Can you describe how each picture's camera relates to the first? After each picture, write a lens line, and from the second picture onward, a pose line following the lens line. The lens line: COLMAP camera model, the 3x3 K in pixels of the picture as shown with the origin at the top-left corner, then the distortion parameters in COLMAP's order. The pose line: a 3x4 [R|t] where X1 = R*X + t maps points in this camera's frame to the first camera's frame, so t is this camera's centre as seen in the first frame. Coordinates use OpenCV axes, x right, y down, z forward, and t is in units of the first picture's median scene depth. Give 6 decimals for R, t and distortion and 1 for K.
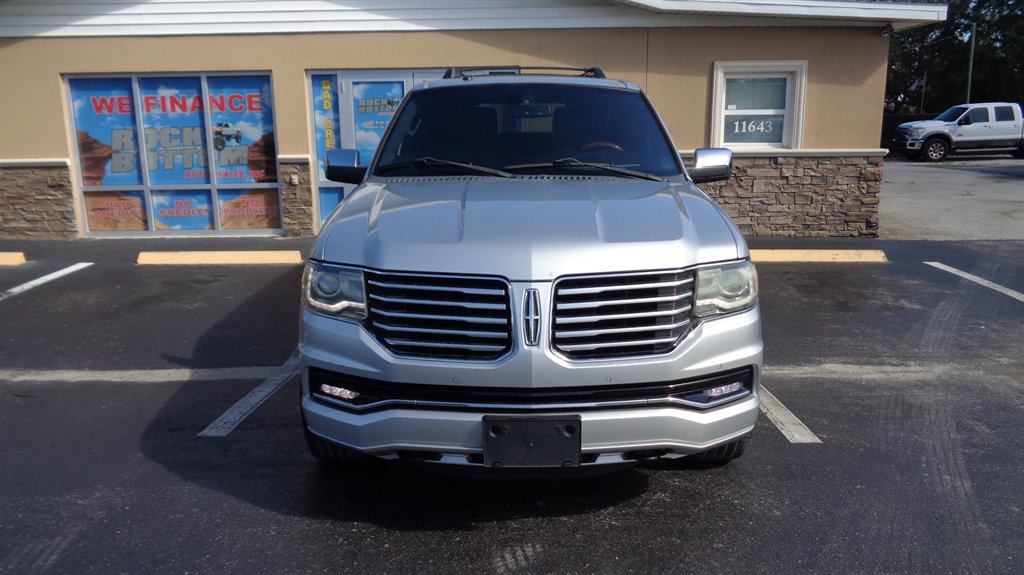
lens RADIAL K [[768.8, 0, 516.3], [0, 768.8, 283.7], [0, 0, 1]] dist [0.000336, -0.007690]
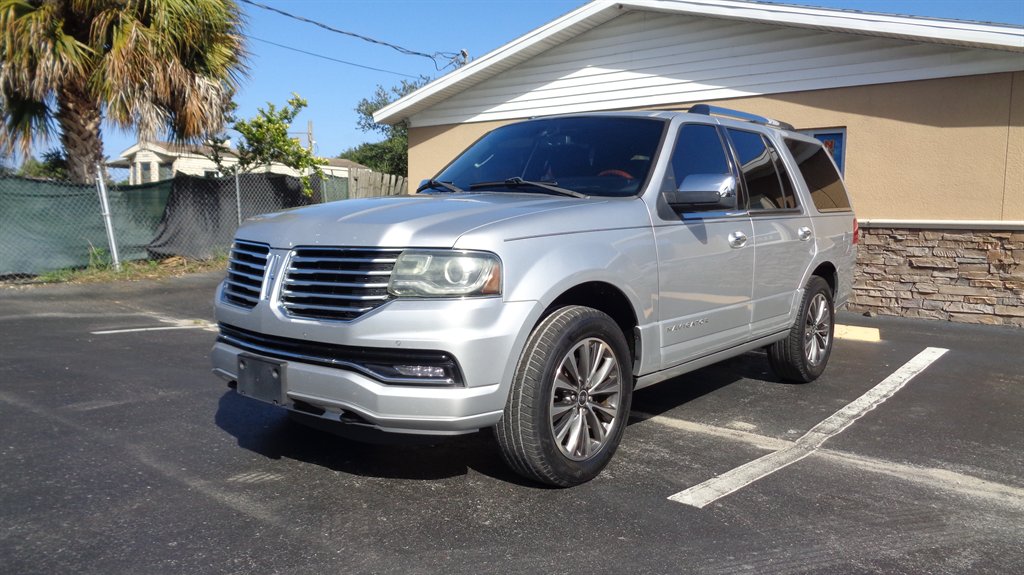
lens RADIAL K [[768.8, 0, 513.1], [0, 768.8, 284.8], [0, 0, 1]] dist [0.000336, -0.007690]
pose [[0.769280, 0.078538, -0.634066, 0.298258], [-0.151566, 0.986520, -0.061694, 0.020058], [0.620674, 0.143563, 0.770814, 0.078545]]
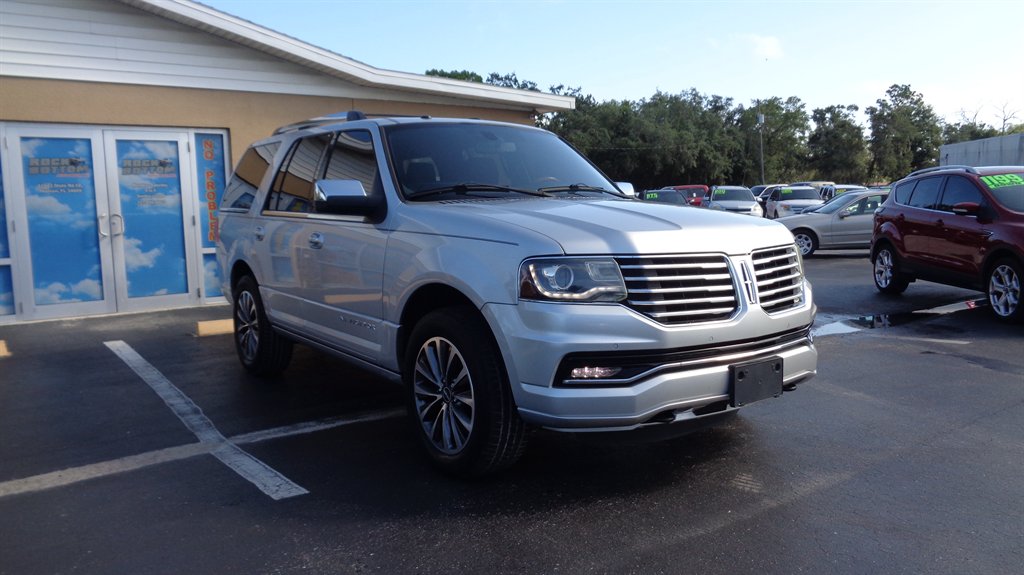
lens RADIAL K [[768.8, 0, 514.7], [0, 768.8, 287.5], [0, 0, 1]] dist [0.000336, -0.007690]
pose [[0.810256, -0.070497, 0.581821, -0.278808], [0.133753, 0.988784, -0.066459, 0.023206], [-0.570610, 0.131669, 0.810597, 0.052029]]
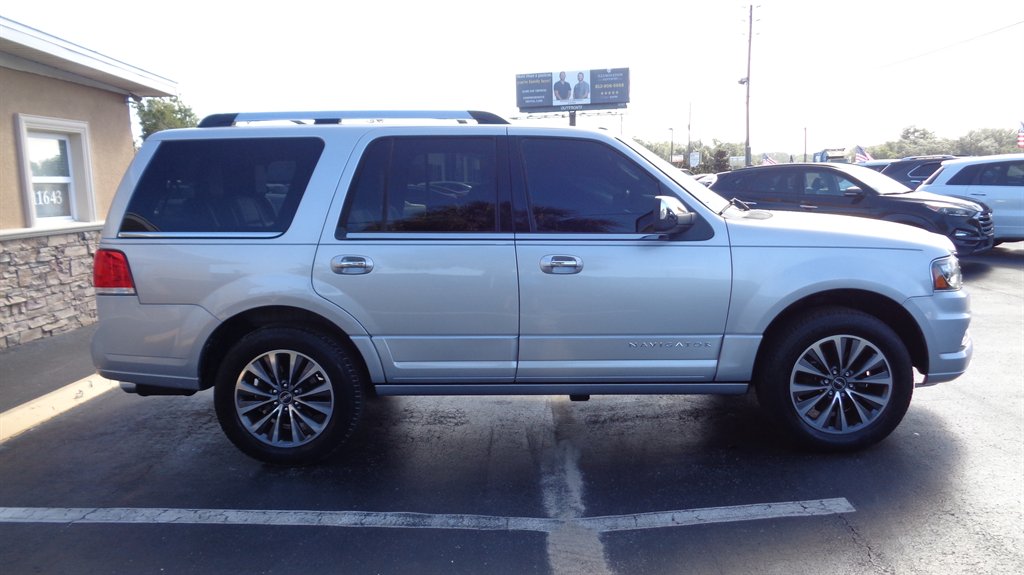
lens RADIAL K [[768.8, 0, 510.4], [0, 768.8, 287.8], [0, 0, 1]] dist [0.000336, -0.007690]
pose [[0.010561, -0.127814, 0.991742, -0.522783], [0.227886, 0.966006, 0.122071, -0.104602], [-0.973631, 0.224715, 0.039329, 0.538235]]
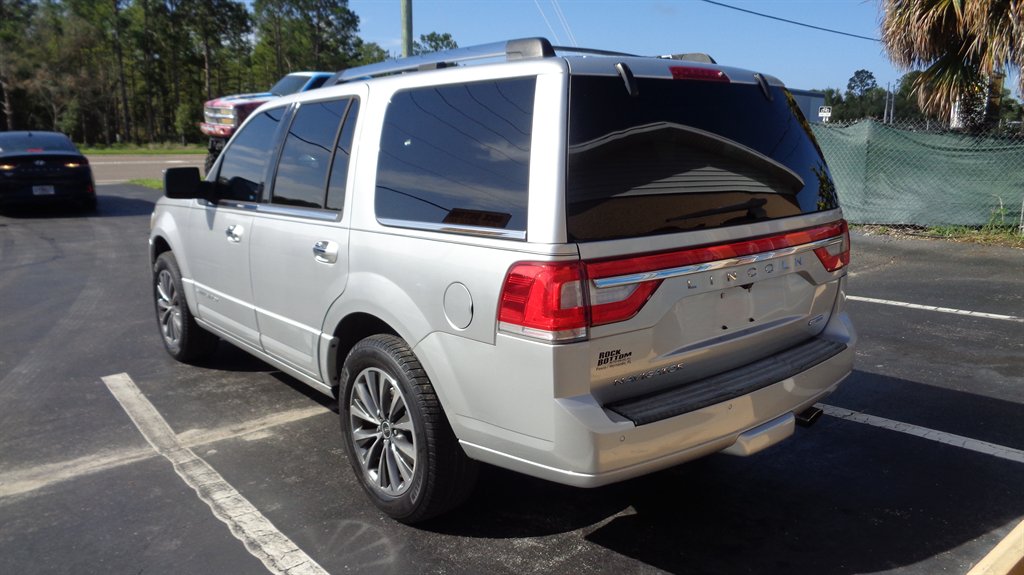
lens RADIAL K [[768.8, 0, 516.7], [0, 768.8, 285.9], [0, 0, 1]] dist [0.000336, -0.007690]
pose [[-0.768264, 0.136166, -0.625483, 0.262477], [-0.119771, 0.929282, 0.349414, -0.201874], [0.628829, 0.343357, -0.697625, 0.936474]]
